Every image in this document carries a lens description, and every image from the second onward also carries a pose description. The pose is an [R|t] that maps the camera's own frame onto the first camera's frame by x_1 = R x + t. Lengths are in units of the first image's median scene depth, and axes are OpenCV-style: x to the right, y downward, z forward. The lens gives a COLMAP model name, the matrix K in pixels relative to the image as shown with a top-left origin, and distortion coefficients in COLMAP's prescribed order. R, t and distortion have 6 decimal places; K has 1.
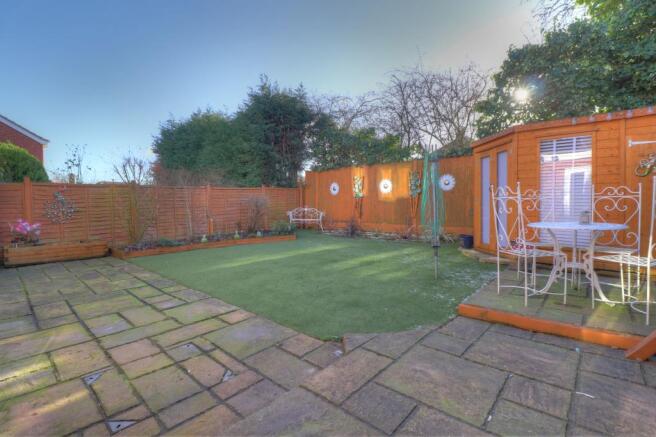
lens RADIAL K [[306.5, 0, 325.4], [0, 306.5, 210.1], [0, 0, 1]] dist [-0.019565, -0.000243]
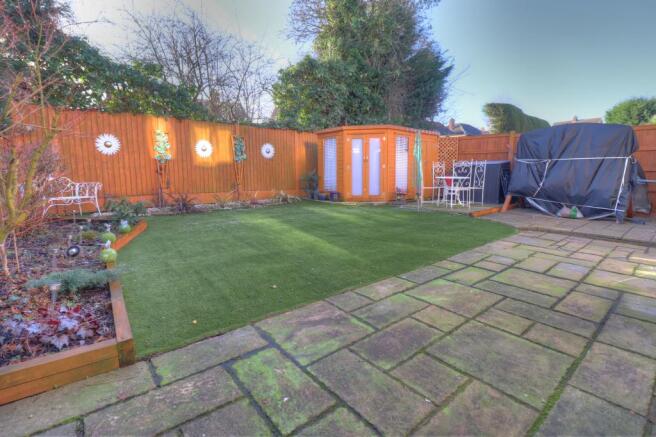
lens RADIAL K [[306.5, 0, 325.4], [0, 306.5, 210.1], [0, 0, 1]] dist [-0.019565, -0.000243]
pose [[0.150320, -0.115334, 0.981887, -0.611768], [0.019333, 0.993325, 0.113717, 0.001965], [-0.988448, 0.001888, 0.151547, 0.545703]]
